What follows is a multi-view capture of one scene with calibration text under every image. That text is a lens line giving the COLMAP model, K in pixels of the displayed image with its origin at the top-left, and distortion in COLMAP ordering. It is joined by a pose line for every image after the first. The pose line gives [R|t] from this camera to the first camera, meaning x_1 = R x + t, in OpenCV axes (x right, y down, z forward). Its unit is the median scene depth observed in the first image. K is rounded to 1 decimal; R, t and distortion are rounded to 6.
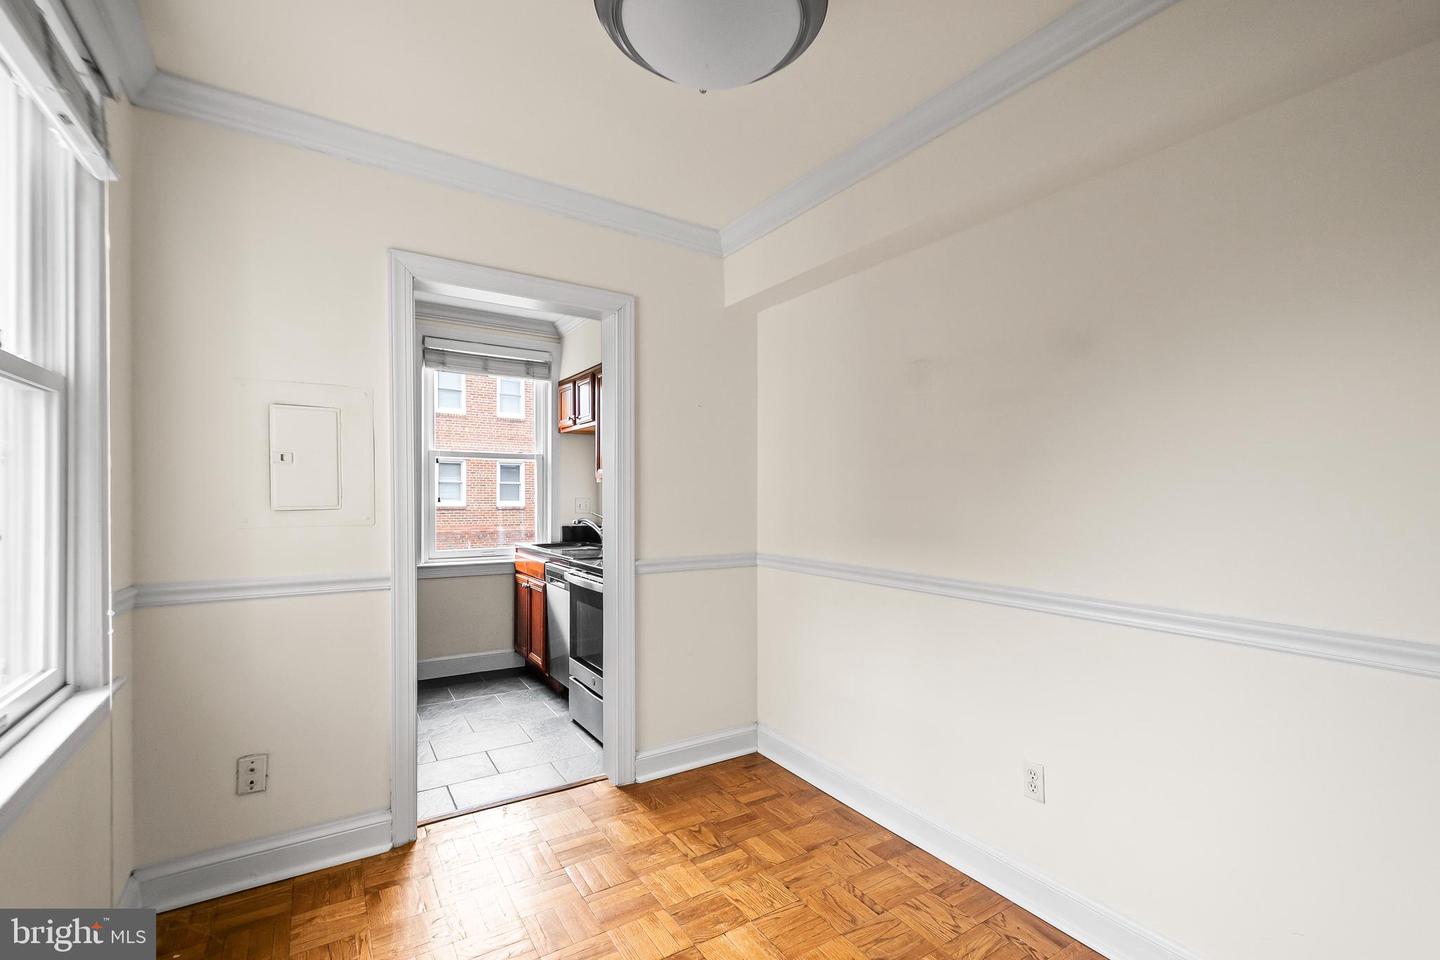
lens RADIAL K [[634.6, 0, 731.6], [0, 634.6, 499.1], [0, 0, 1]] dist [0.010731, 0.001056]
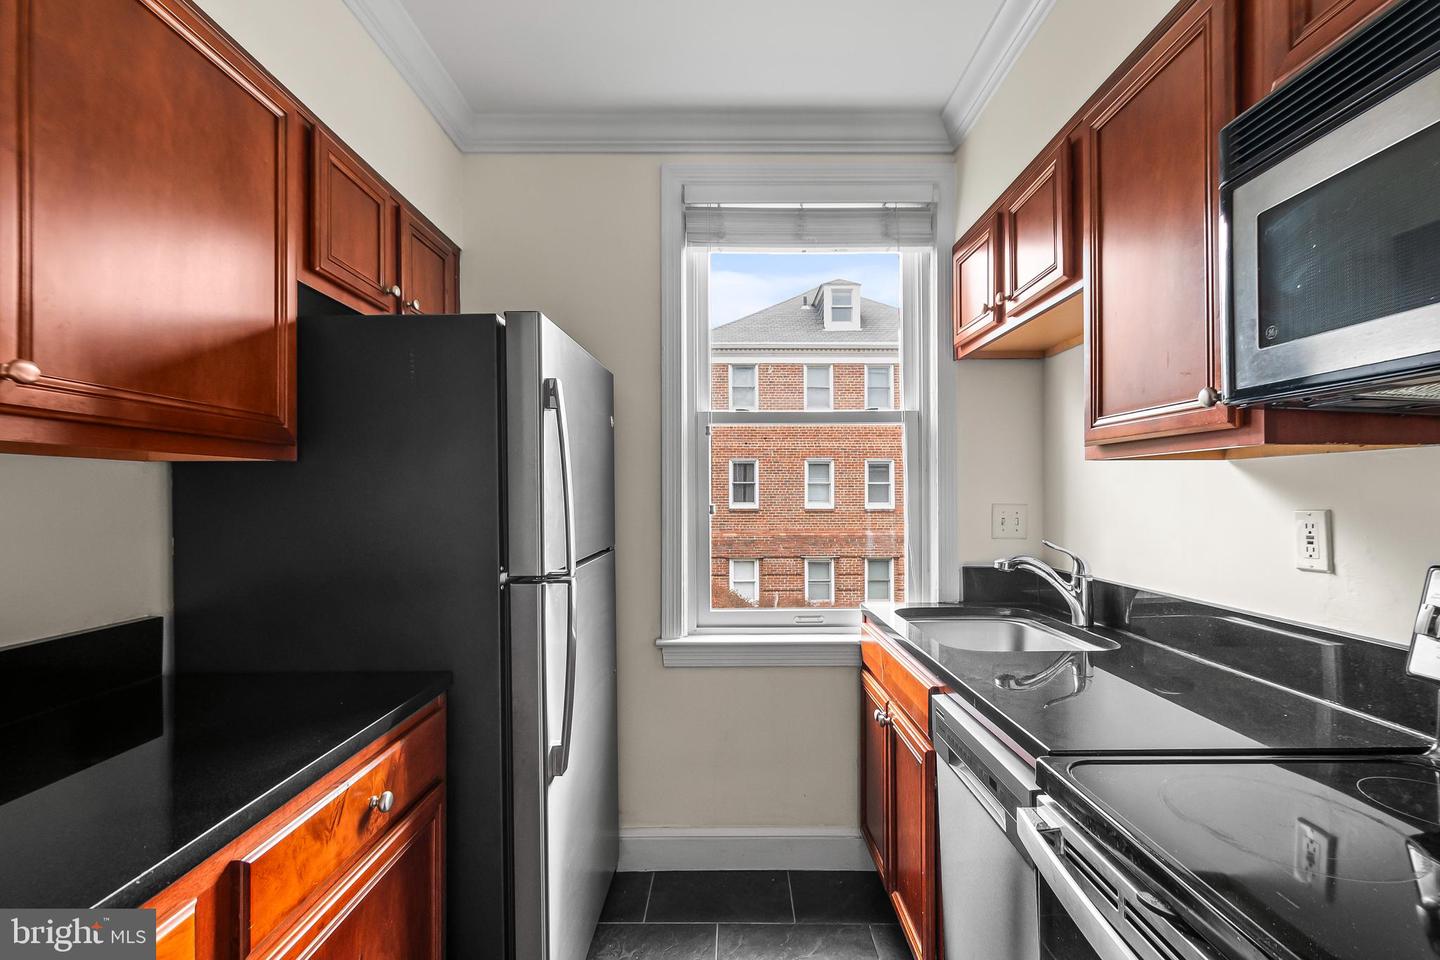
lens RADIAL K [[634.6, 0, 747.7], [0, 634.6, 487.6], [0, 0, 1]] dist [0.010731, 0.001056]
pose [[0.855408, -0.012075, -0.517815, -0.170143], [0.002047, 0.999799, -0.019933, -0.005852], [0.517951, 0.015991, 0.855261, 0.556598]]
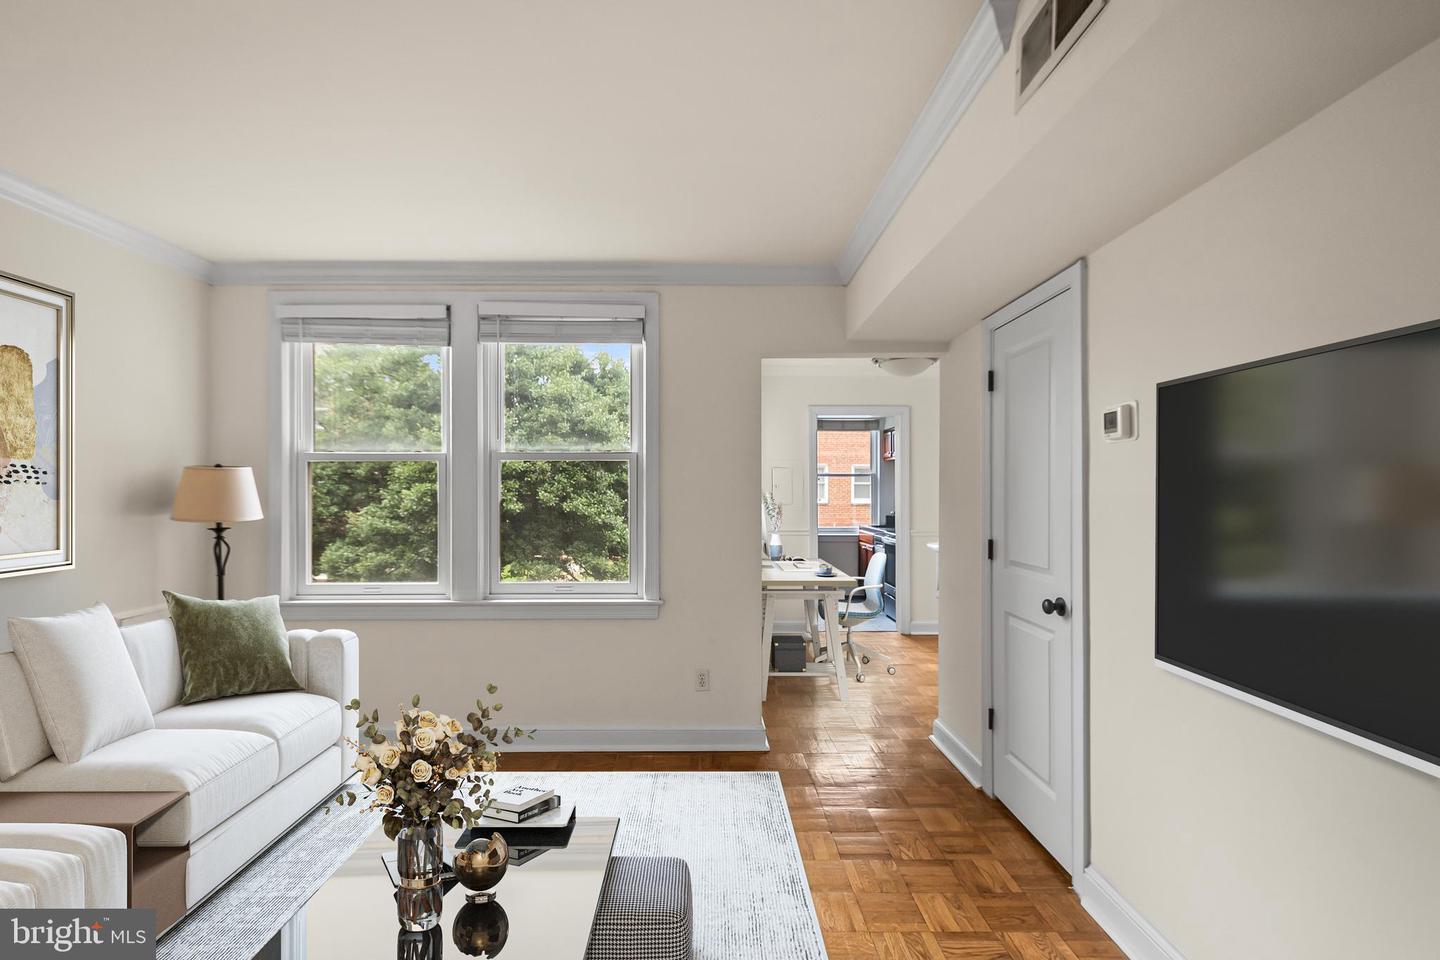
lens RADIAL K [[634.6, 0, 725.9], [0, 634.6, 487.8], [0, 0, 1]] dist [0.010731, 0.001056]
pose [[0.851795, -0.003351, -0.523864, 0.267394], [-0.003414, 0.999923, -0.011947, -0.009972], [0.523864, 0.011965, 0.851718, -0.693600]]
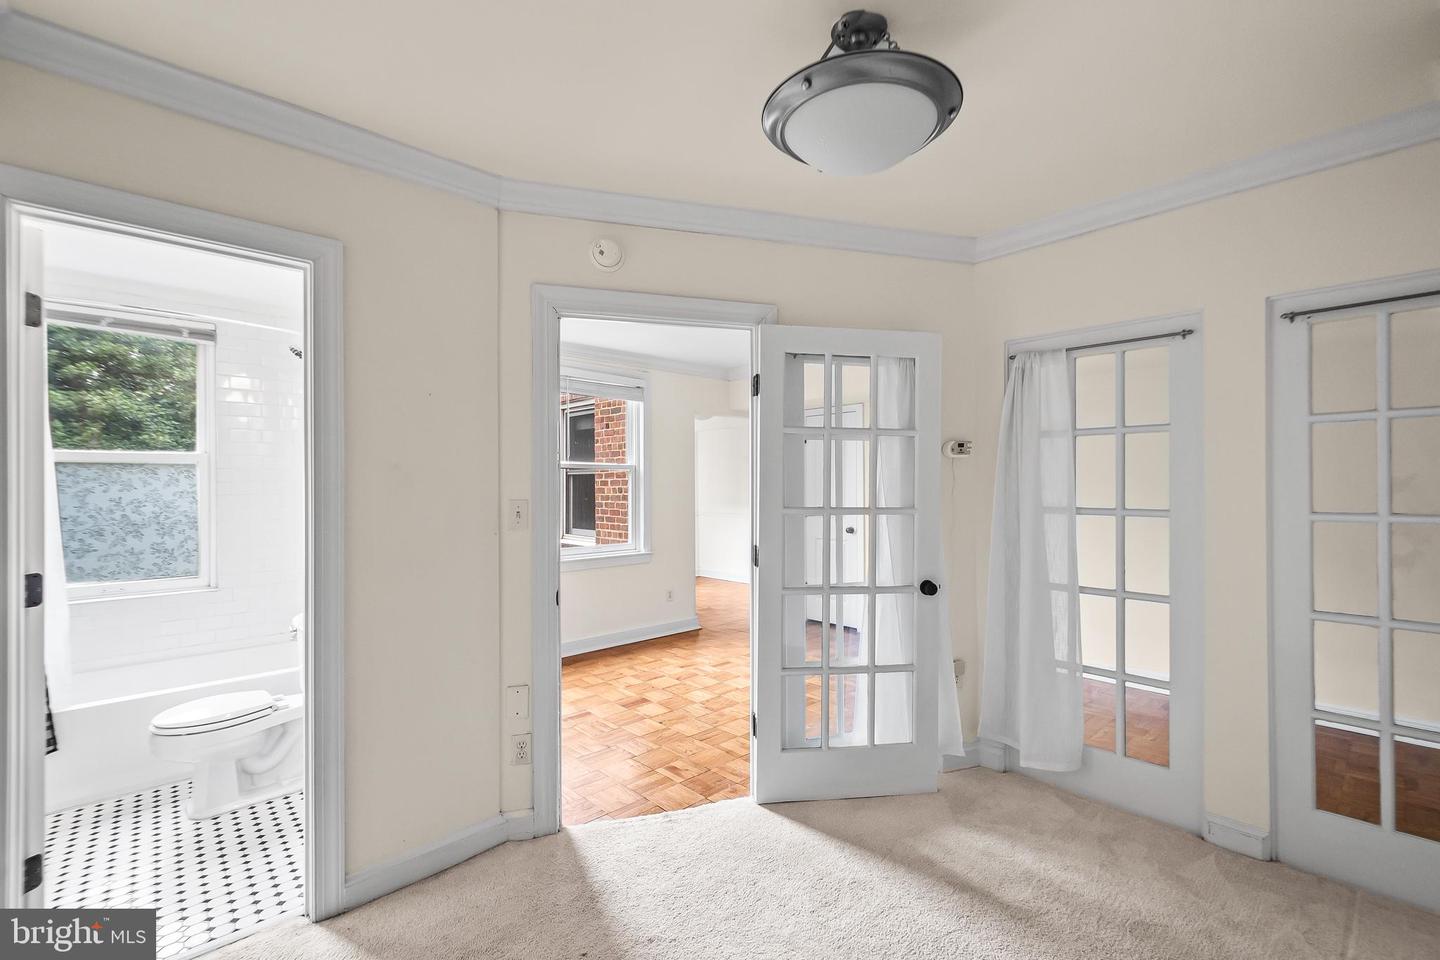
lens RADIAL K [[634.6, 0, 718.4], [0, 634.6, 488.6], [0, 0, 1]] dist [0.010731, 0.001056]
pose [[0.982543, -0.009484, 0.185792, -0.255684], [0.011216, 0.999903, -0.008278, -0.002942], [-0.185695, 0.010217, 0.982554, -1.342942]]
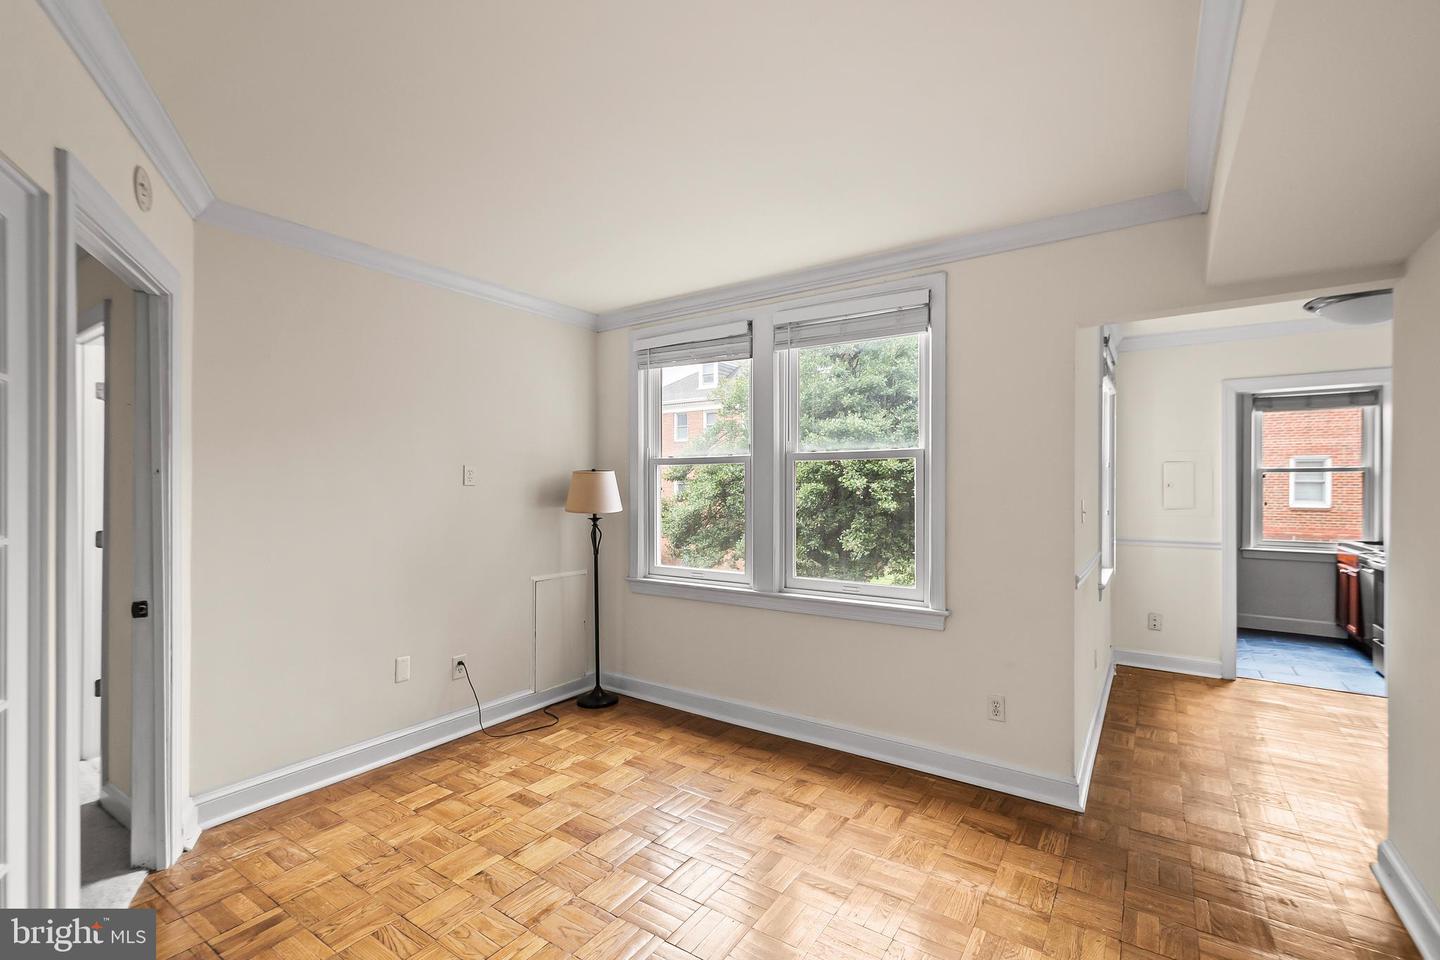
lens RADIAL K [[634.6, 0, 749.6], [0, 634.6, 489.2], [0, 0, 1]] dist [0.010731, 0.001056]
pose [[0.410090, -0.000811, -0.912045, 0.336612], [-0.009639, 0.999940, -0.005223, -0.010690], [0.911994, 0.010933, 0.410058, -0.576586]]
